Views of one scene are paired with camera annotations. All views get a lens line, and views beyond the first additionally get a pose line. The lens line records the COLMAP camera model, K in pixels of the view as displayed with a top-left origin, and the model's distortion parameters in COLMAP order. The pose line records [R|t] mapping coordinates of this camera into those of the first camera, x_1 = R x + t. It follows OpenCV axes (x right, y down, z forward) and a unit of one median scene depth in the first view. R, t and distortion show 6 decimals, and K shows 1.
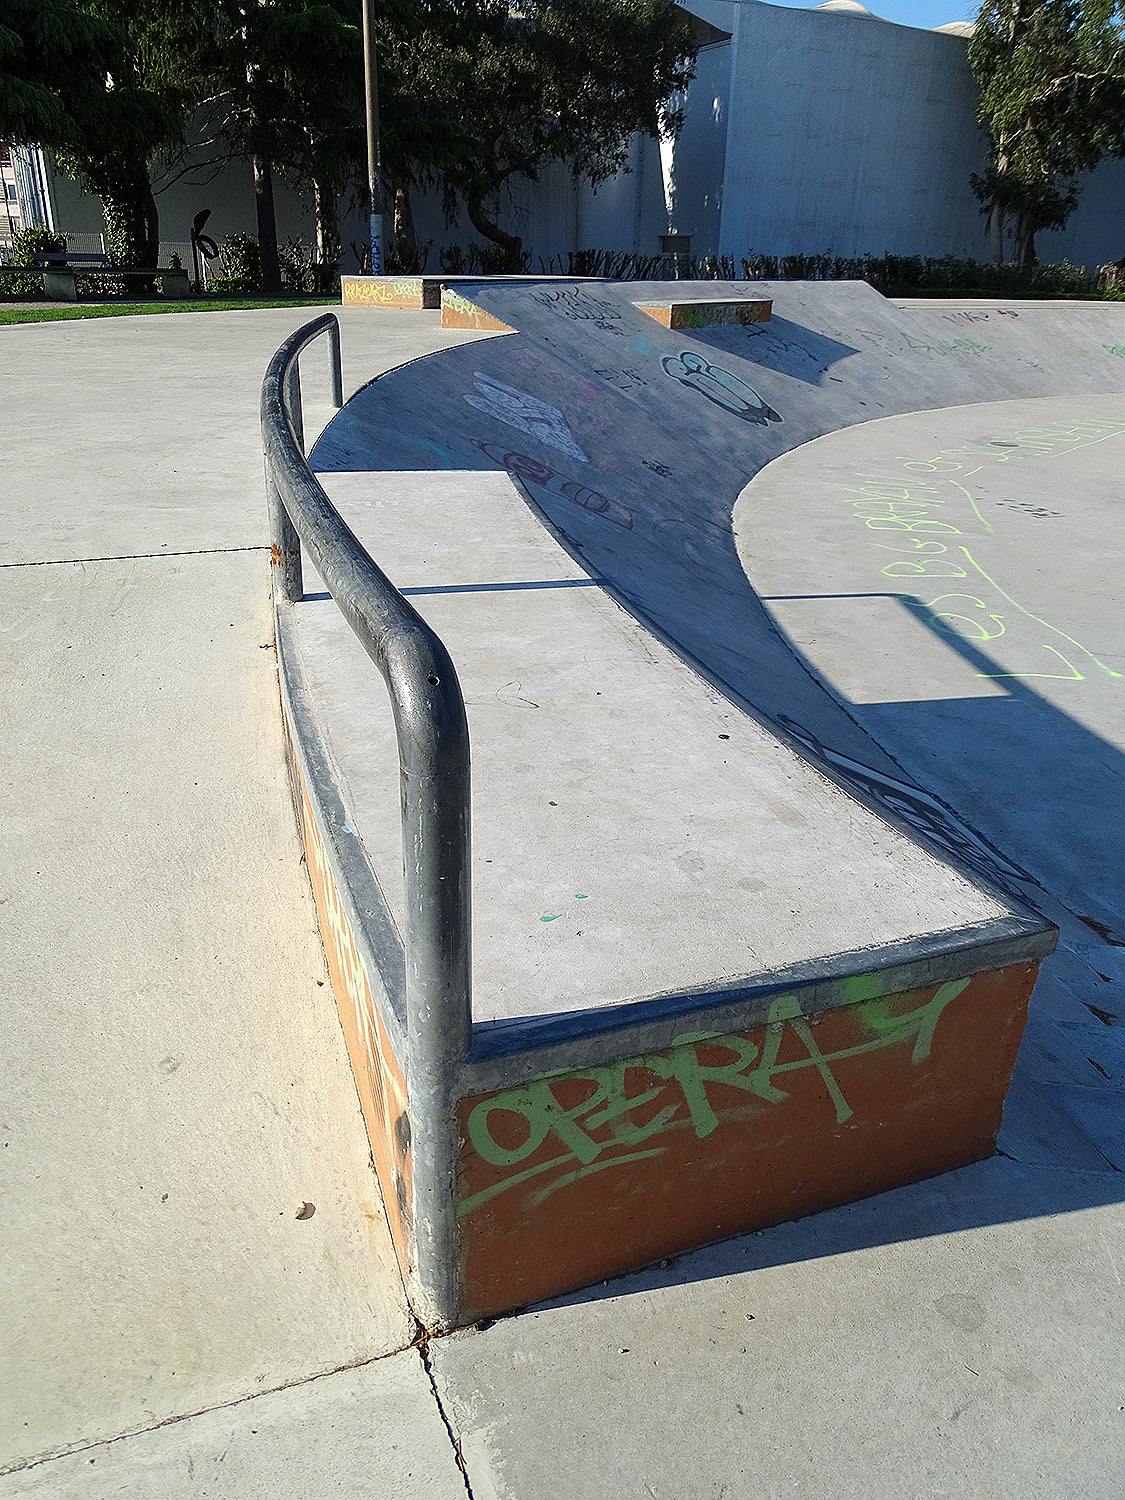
lens RADIAL K [[1112.8, 0, 570.6], [0, 1112.8, 759.8], [0, 0, 1]] dist [0.006811, 0.002336]
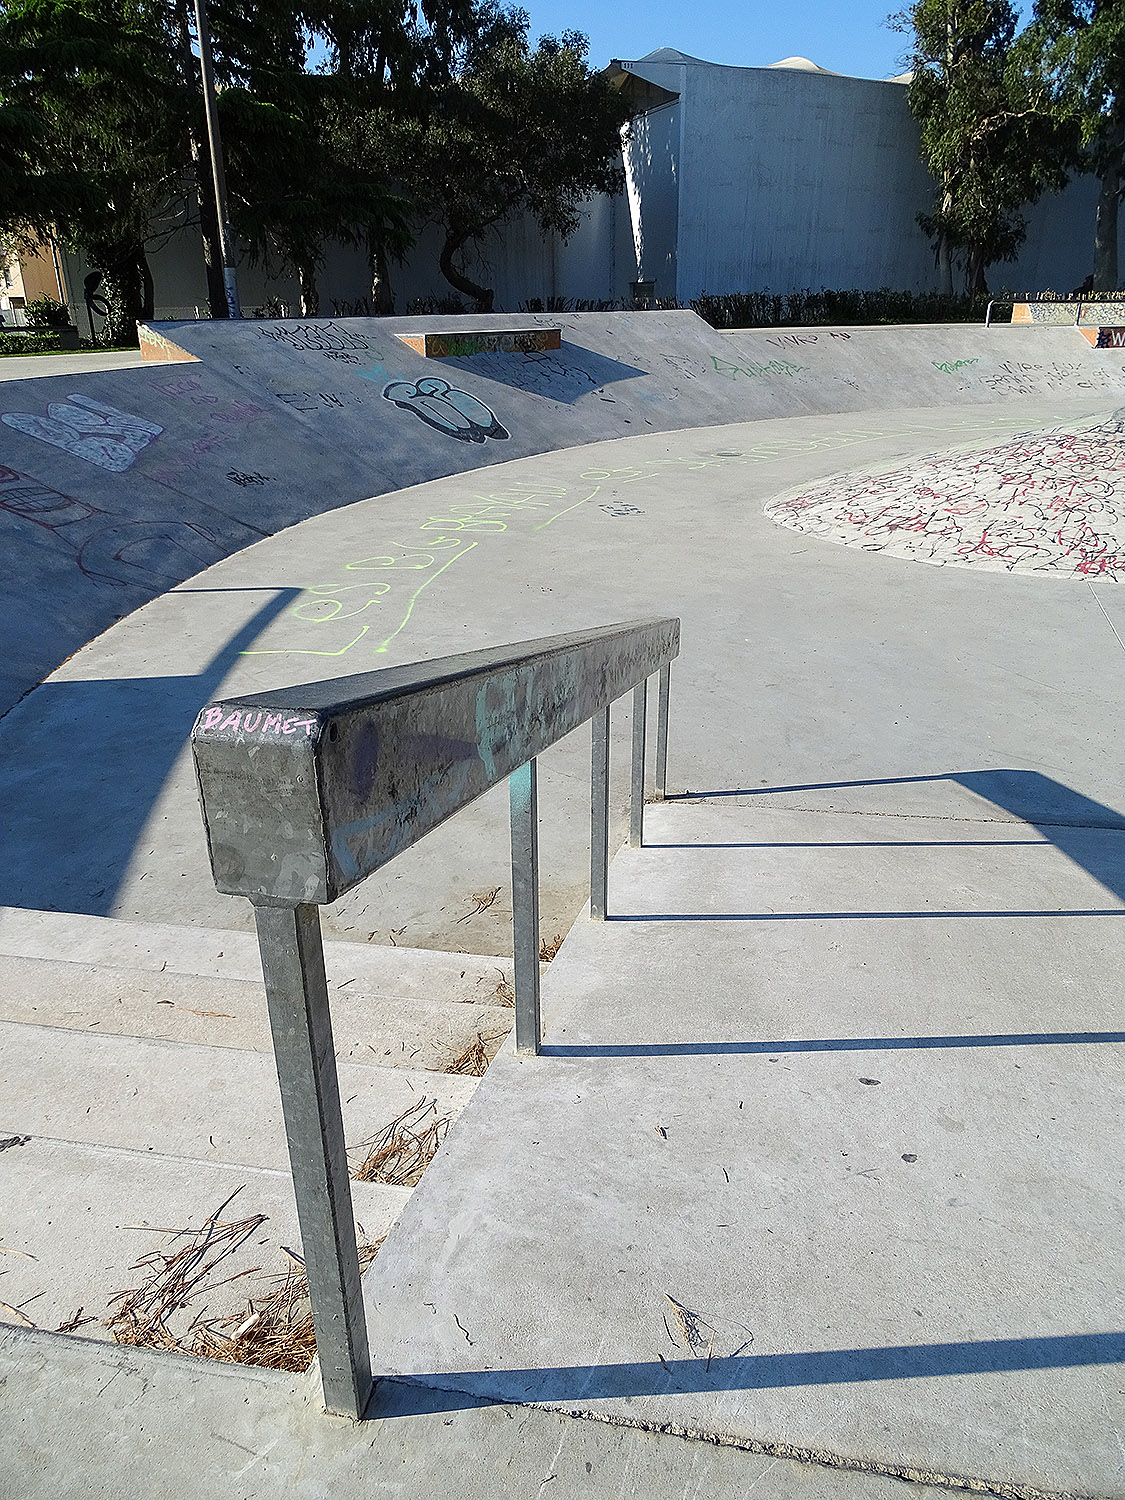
lens RADIAL K [[1037.4, 0, 562.5], [0, 1037.4, 750.0], [0, 0, 1]] dist [-0.013558, 0.008439]
pose [[0.996121, -0.002629, -0.087952, 0.120088], [0.000666, 0.999750, -0.022335, 0.004508], [0.087989, 0.022190, 0.995874, 0.012853]]
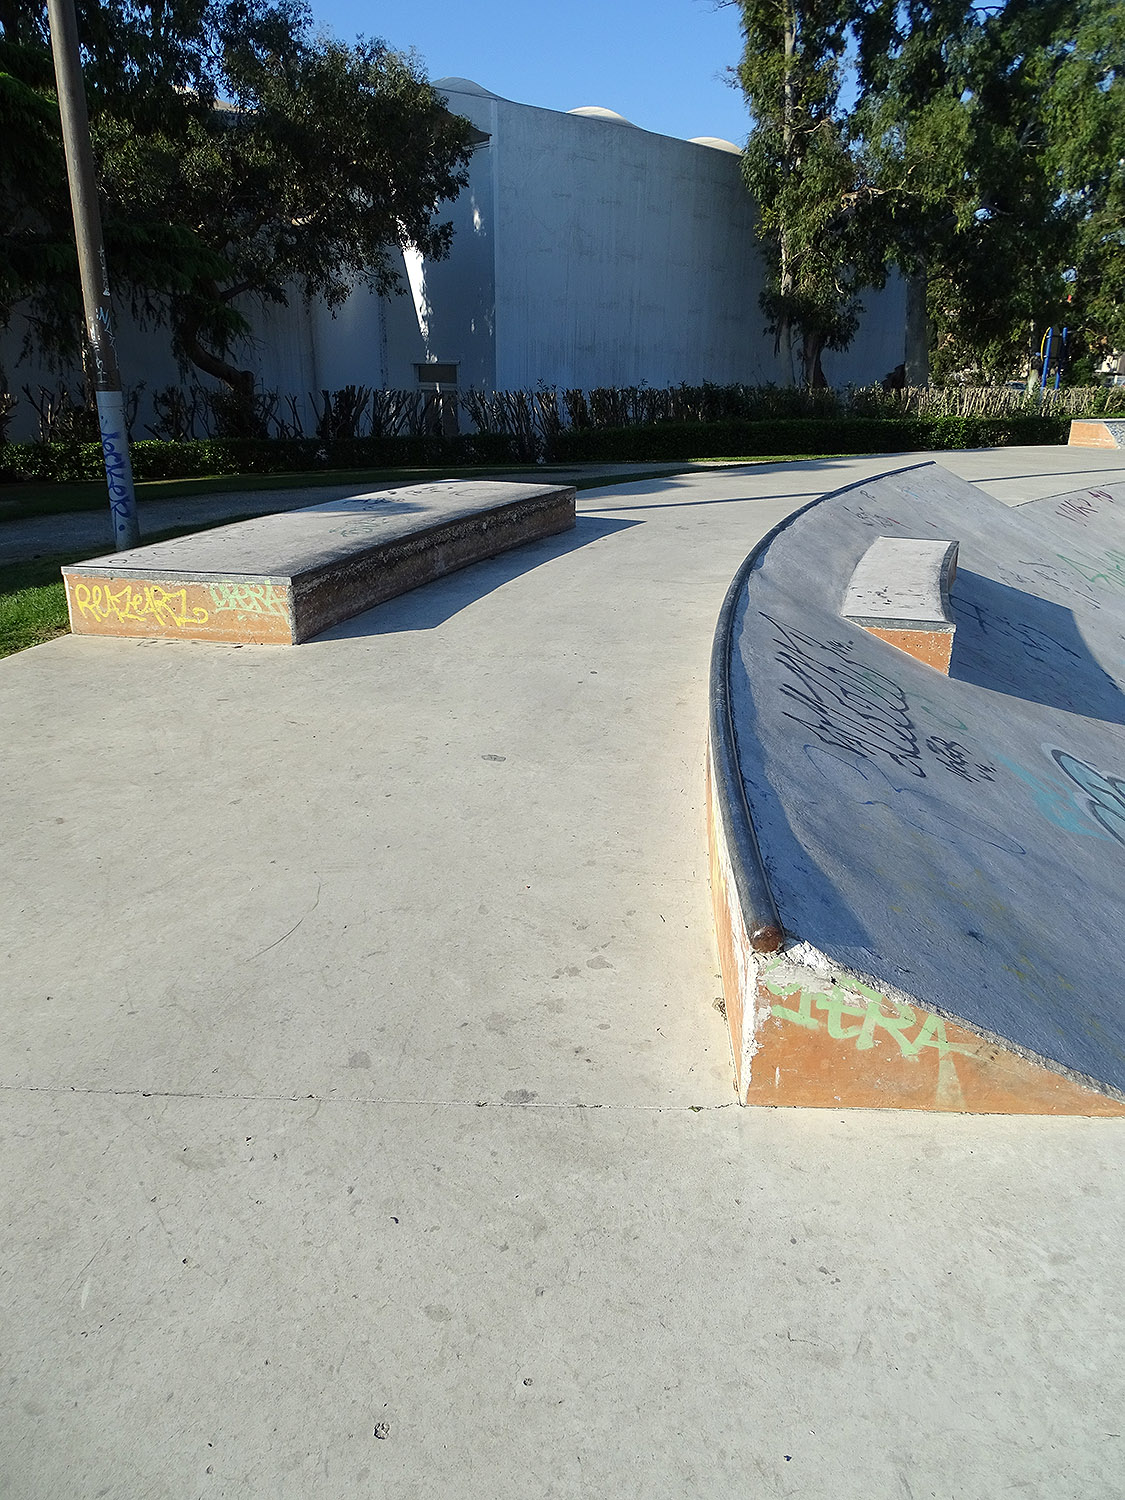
lens RADIAL K [[1037.4, 0, 562.5], [0, 1037.4, 750.0], [0, 0, 1]] dist [-0.013558, 0.008439]
pose [[0.958277, -0.120925, 0.259001, -0.063105], [0.137420, 0.989421, -0.046489, -0.149999], [-0.250640, 0.080142, 0.964758, 0.276313]]
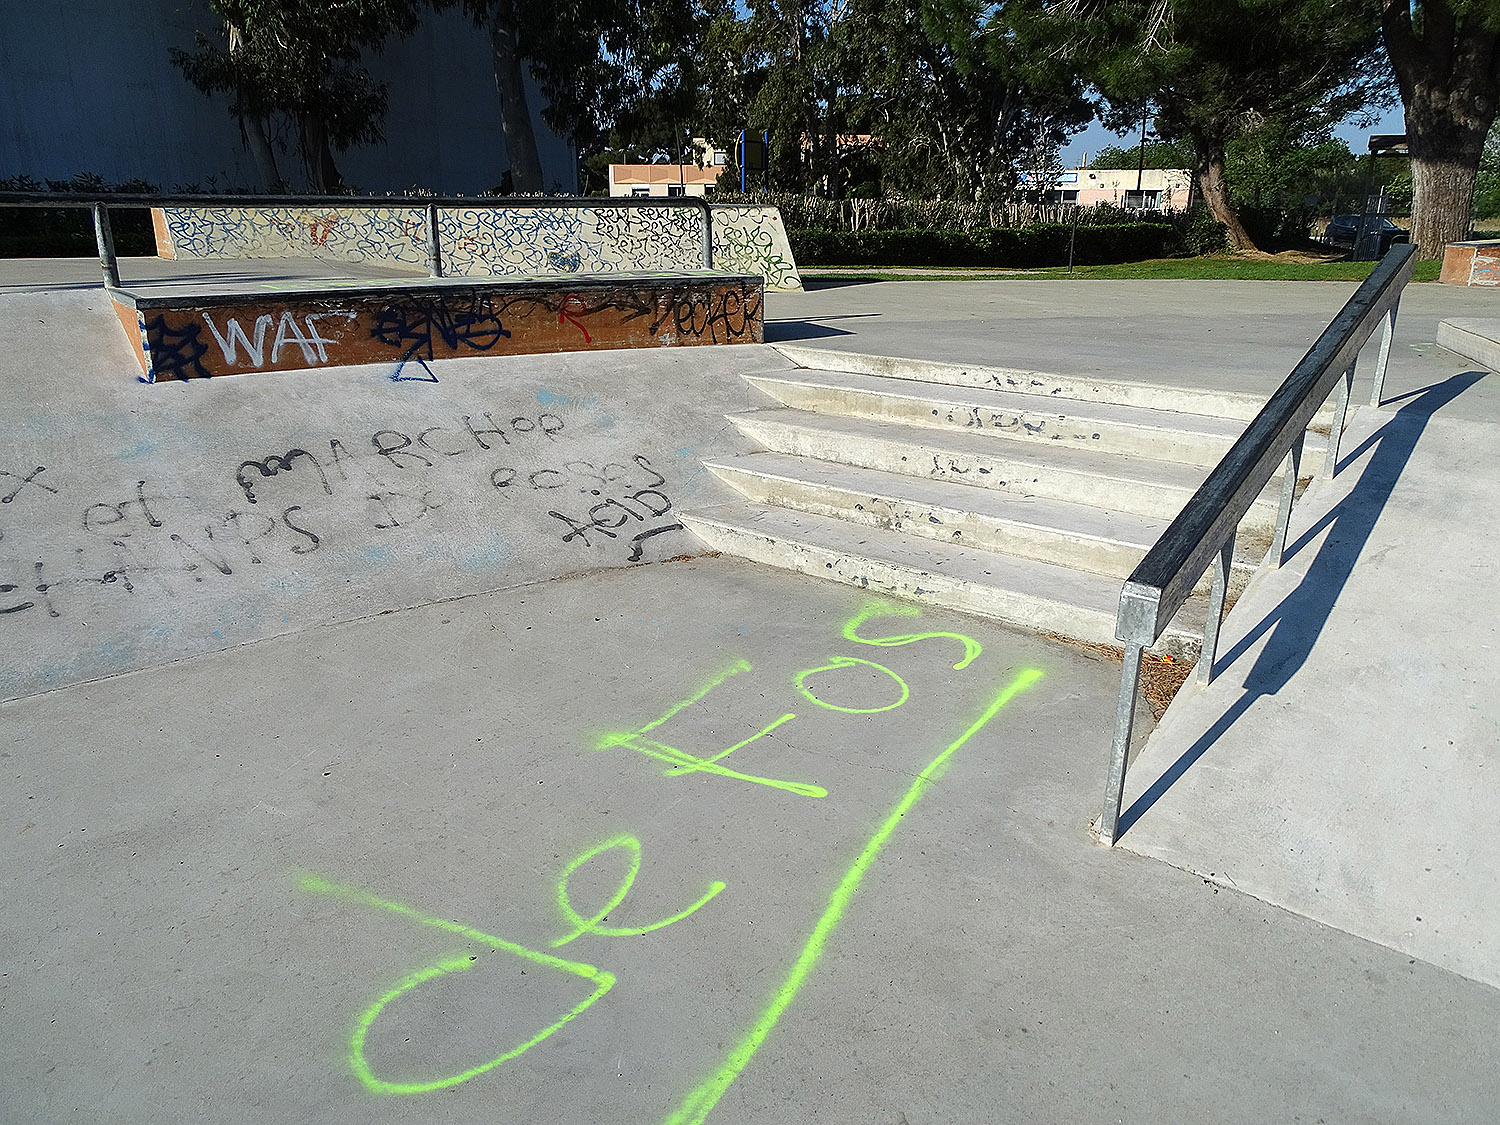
lens RADIAL K [[1037.4, 0, 750.0], [0, 1037.4, 562.5], [0, 0, 1]] dist [-0.013558, 0.008439]
pose [[0.884833, -0.165302, 0.435598, 0.373681], [0.205441, 0.977572, -0.046343, -0.185032], [-0.418167, 0.130496, 0.898948, 0.450307]]
